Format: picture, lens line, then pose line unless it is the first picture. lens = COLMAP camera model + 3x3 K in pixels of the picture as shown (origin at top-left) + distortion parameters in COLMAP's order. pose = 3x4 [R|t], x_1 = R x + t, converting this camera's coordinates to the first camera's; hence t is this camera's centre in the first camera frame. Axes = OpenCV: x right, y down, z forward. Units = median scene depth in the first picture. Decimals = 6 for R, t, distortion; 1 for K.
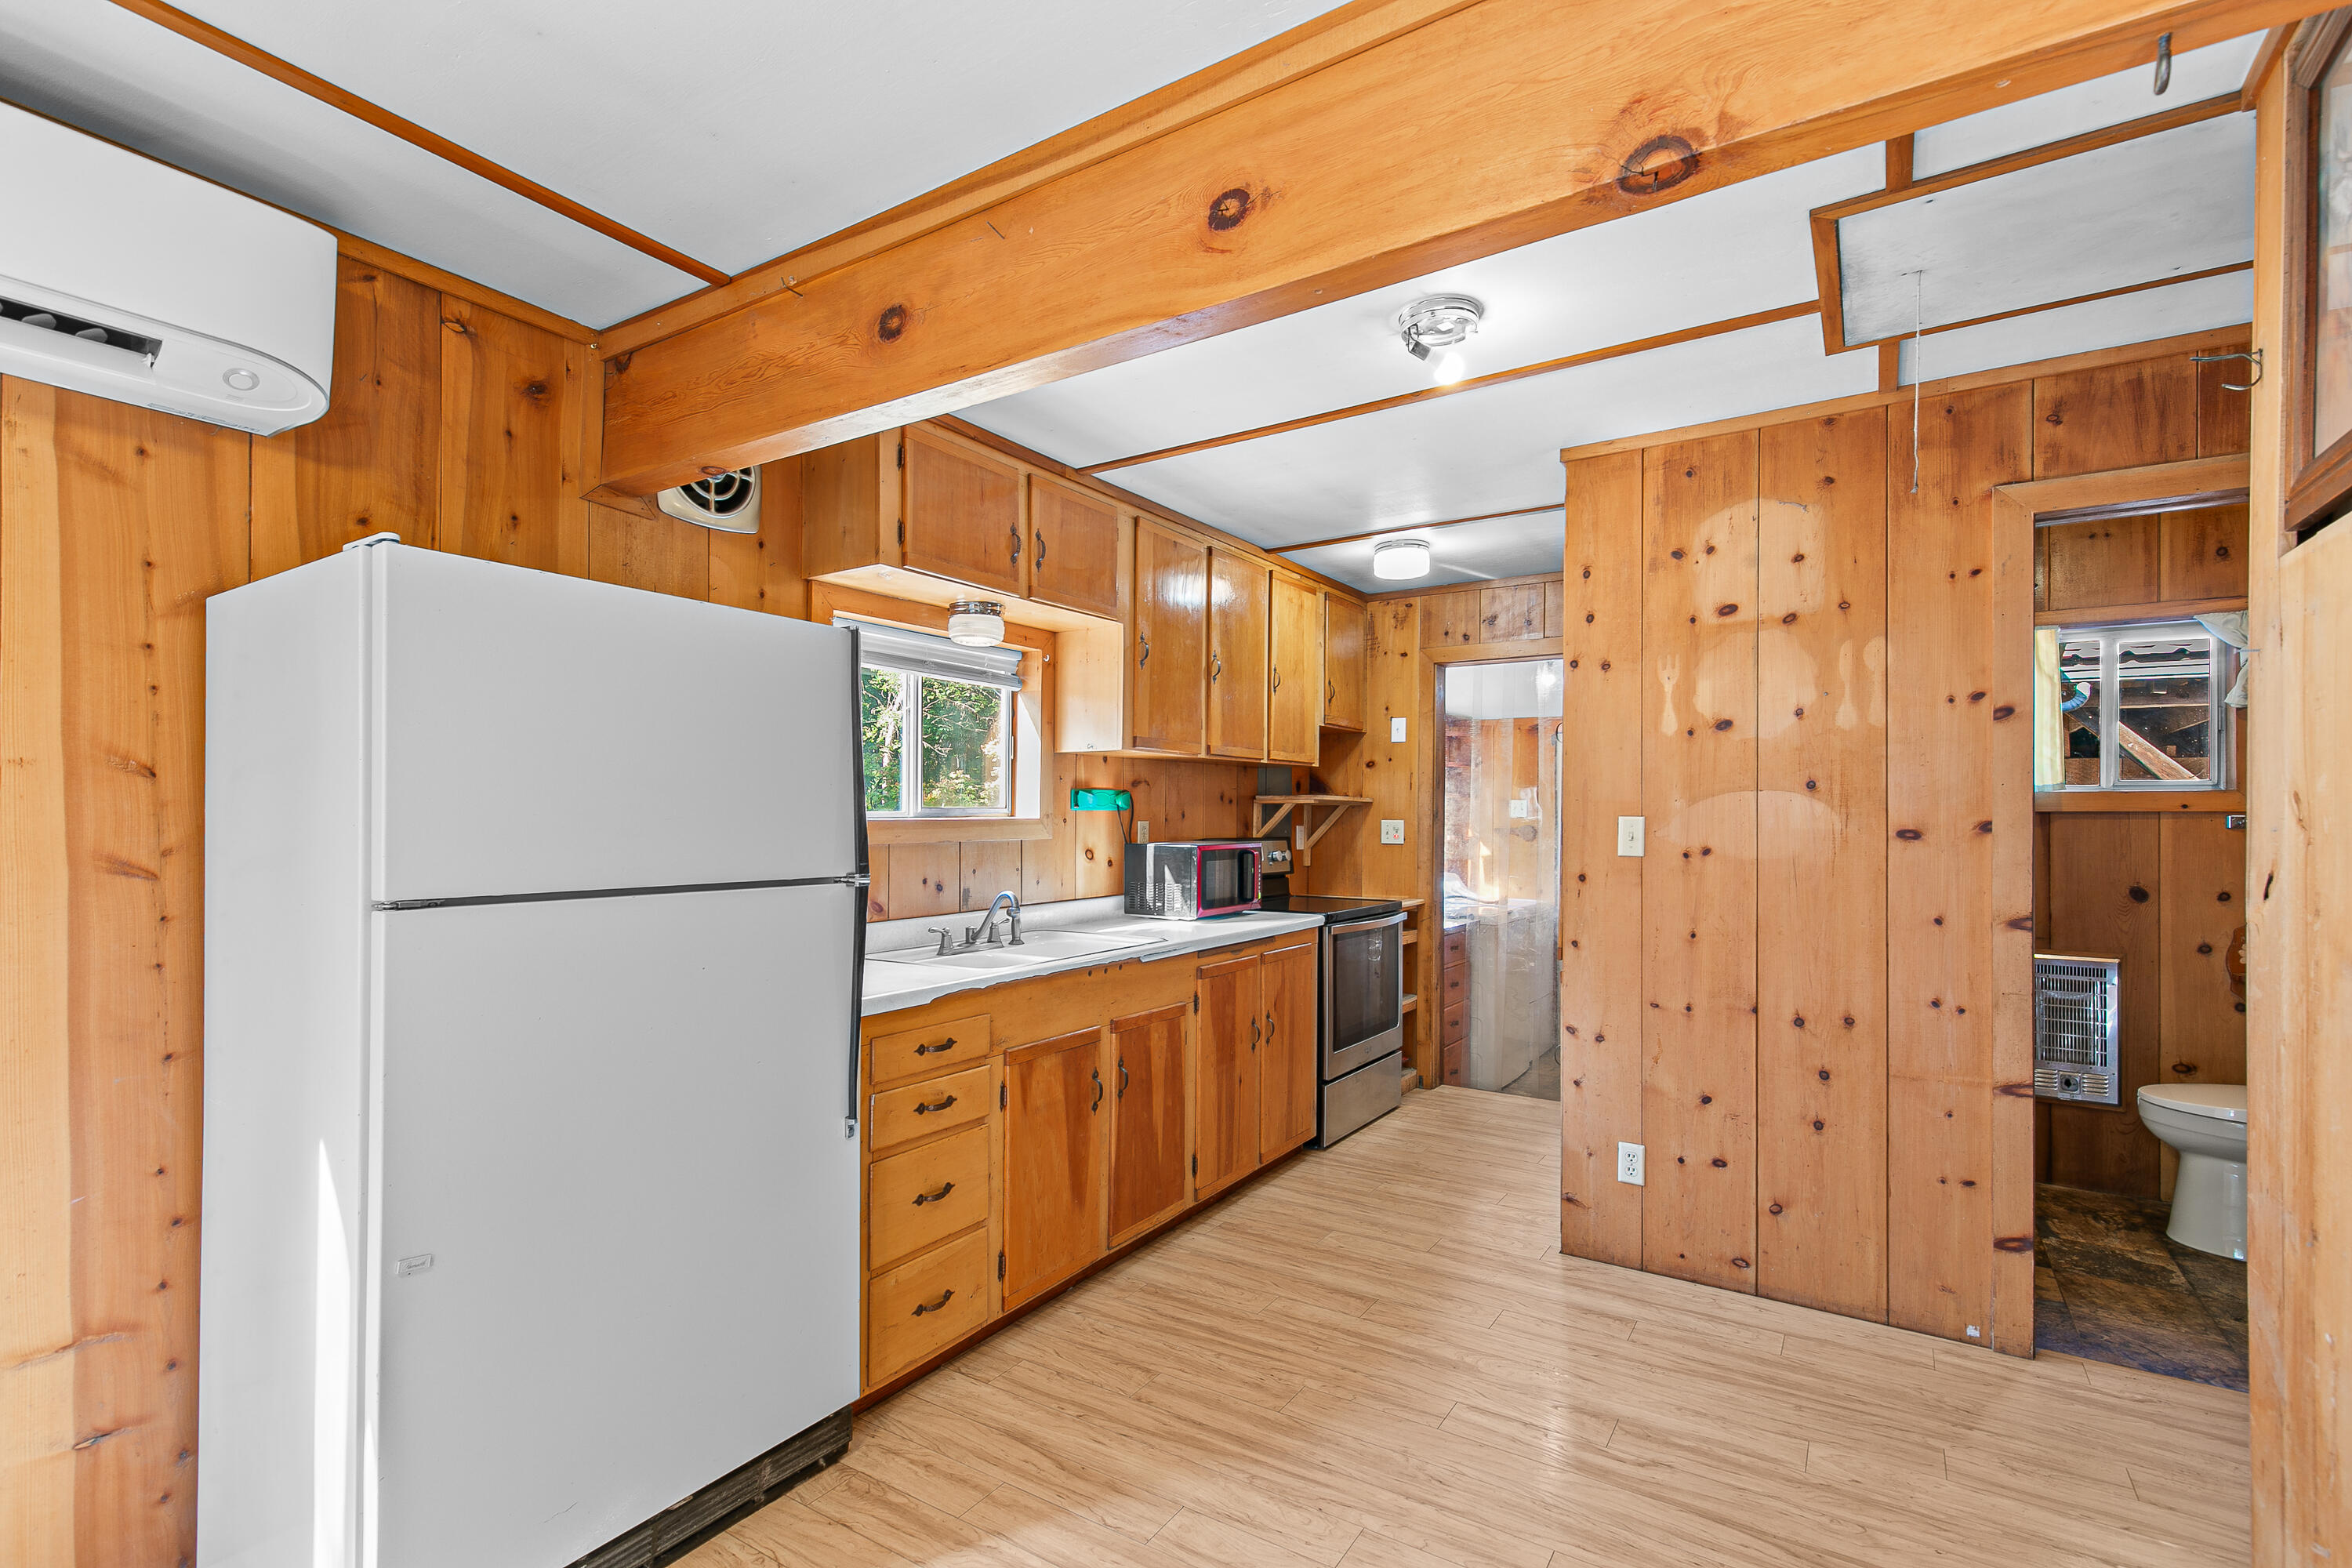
lens RADIAL K [[1069.1, 0, 1181.3], [0, 1069.1, 807.5], [0, 0, 1]] dist [0.004900, 0.000640]
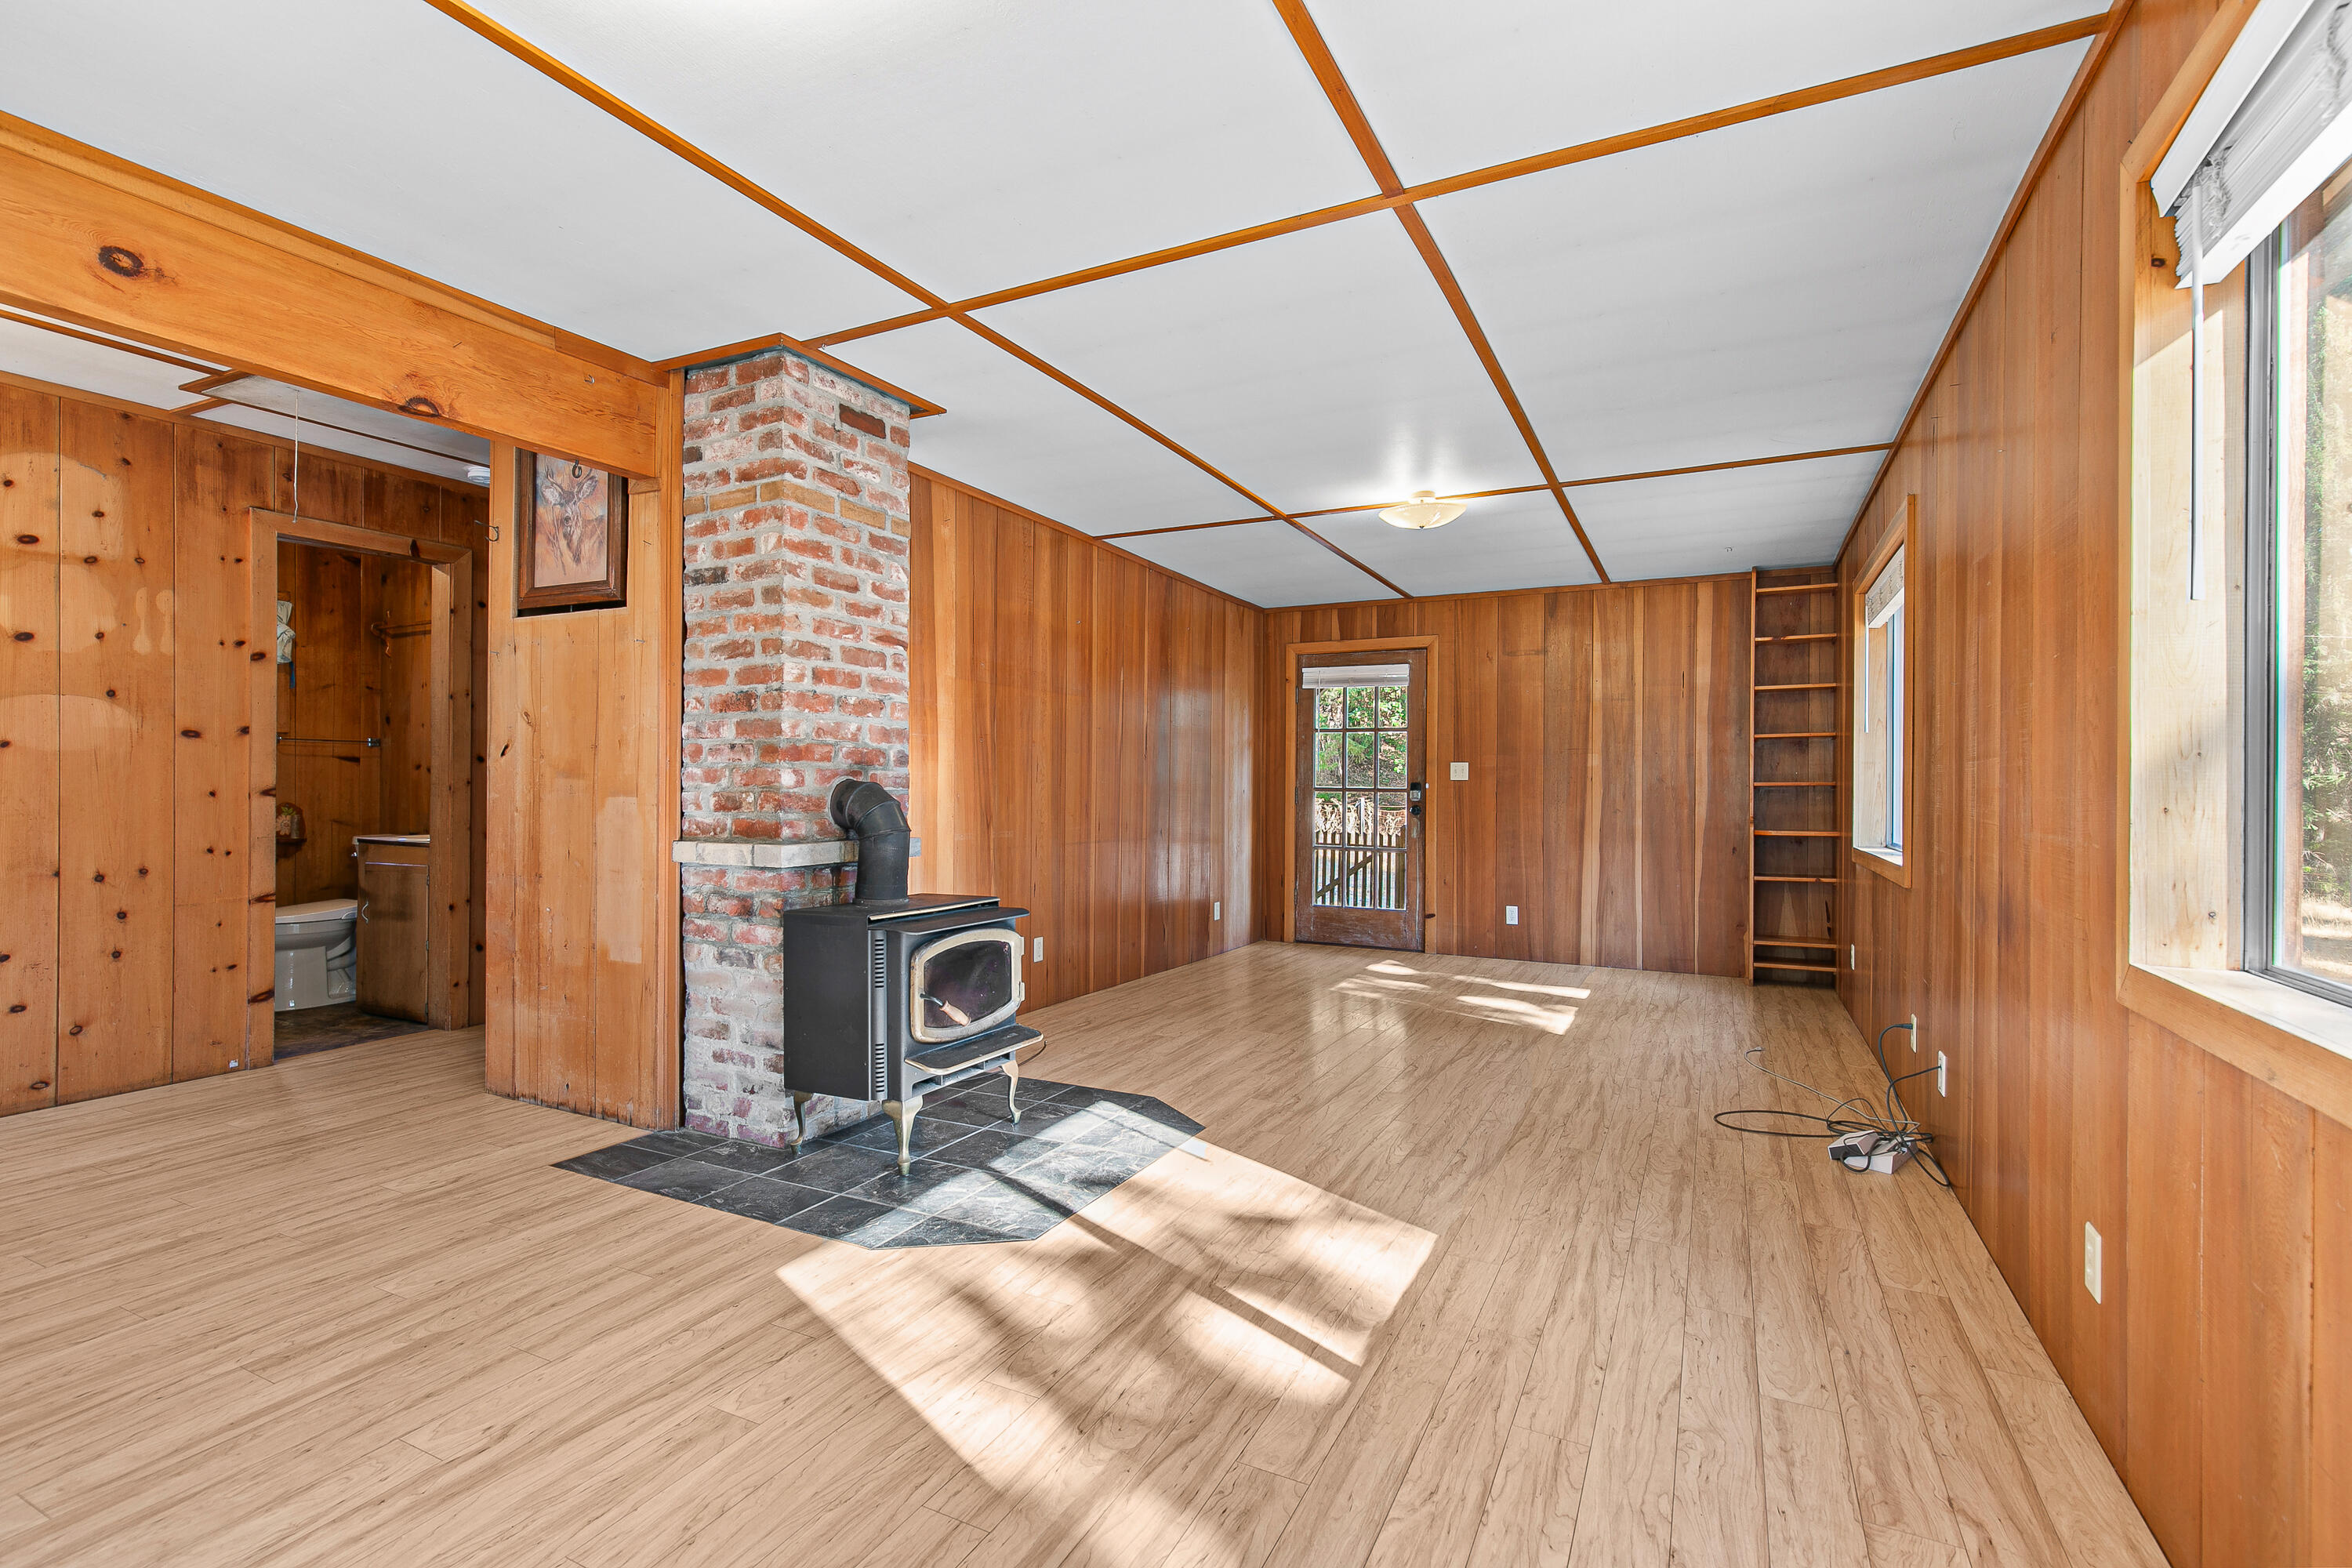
lens RADIAL K [[1064.6, 0, 1185.6], [0, 1064.6, 783.5], [0, 0, 1]] dist [0.010283, -0.000537]
pose [[-0.112381, -0.006122, 0.993646, -0.699645], [-0.017255, 0.999842, 0.004209, 0.049277], [-0.993515, -0.016673, -0.112469, -0.118352]]
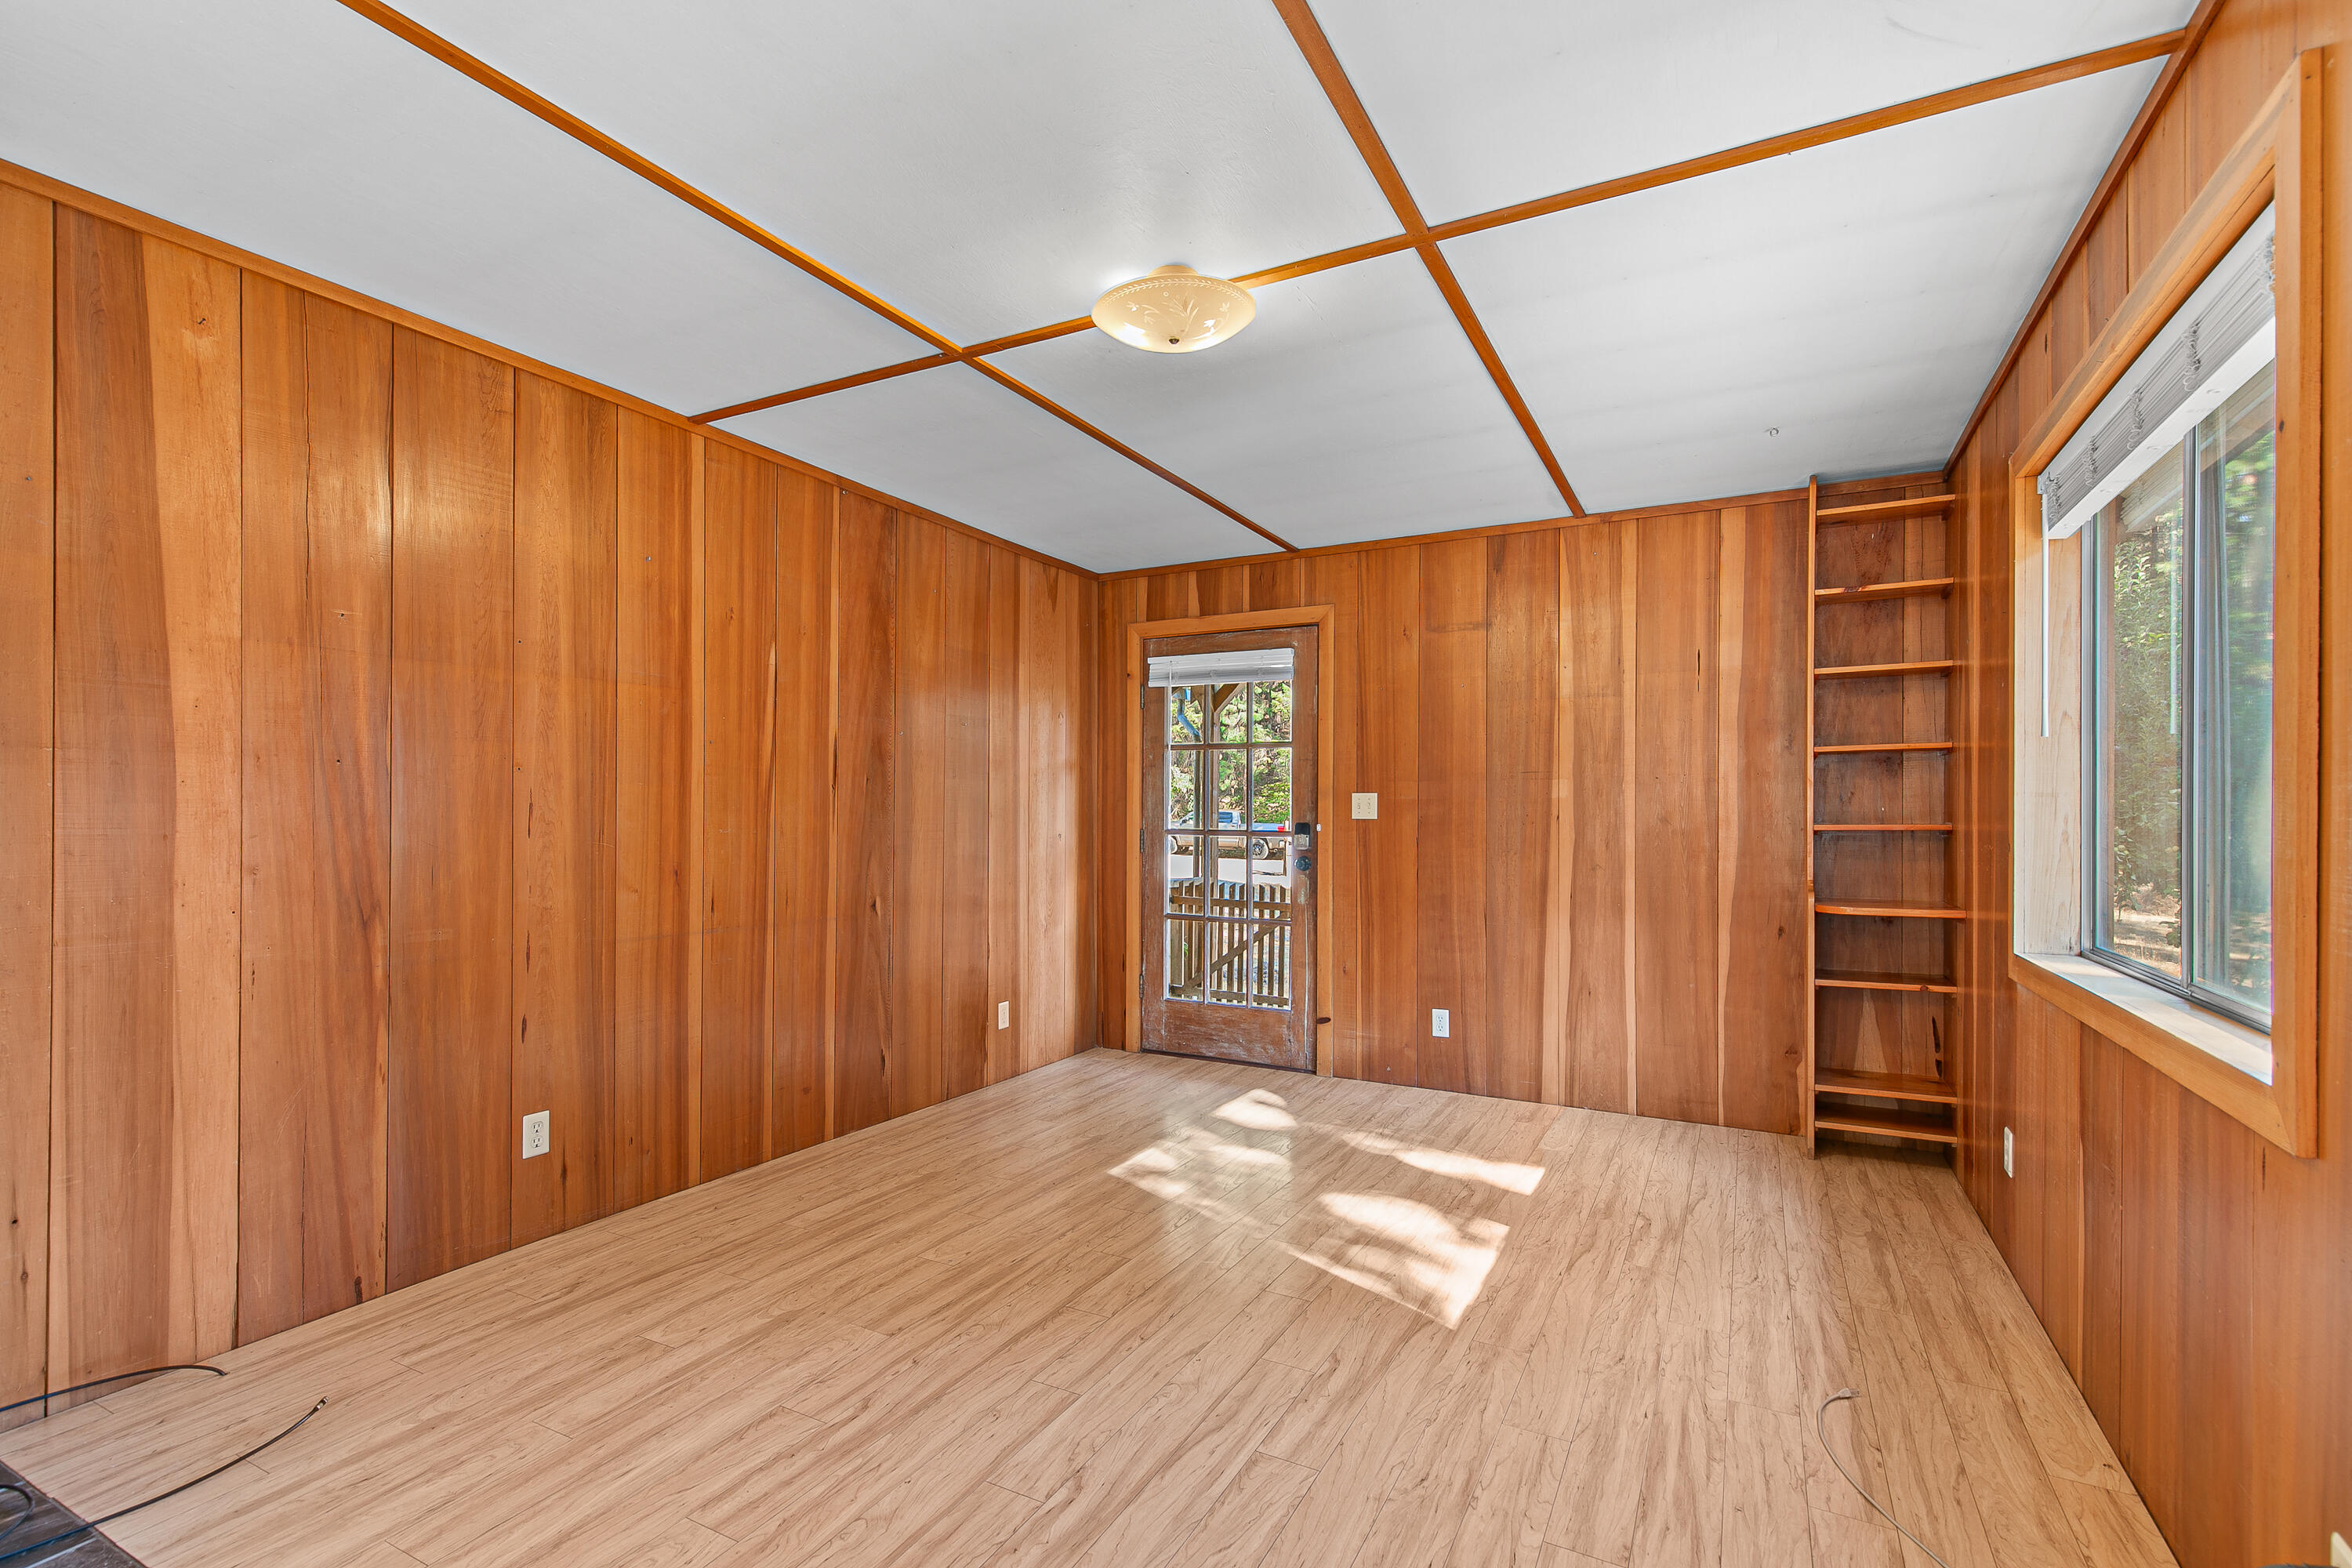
lens RADIAL K [[1069.1, 0, 1181.3], [0, 1069.1, 807.5], [0, 0, 1]] dist [0.004900, 0.000640]
pose [[-0.086576, -0.005687, 0.996229, -0.073685], [-0.012944, 0.999906, 0.004583, 0.023869], [-0.996161, -0.012499, -0.086641, -0.519186]]
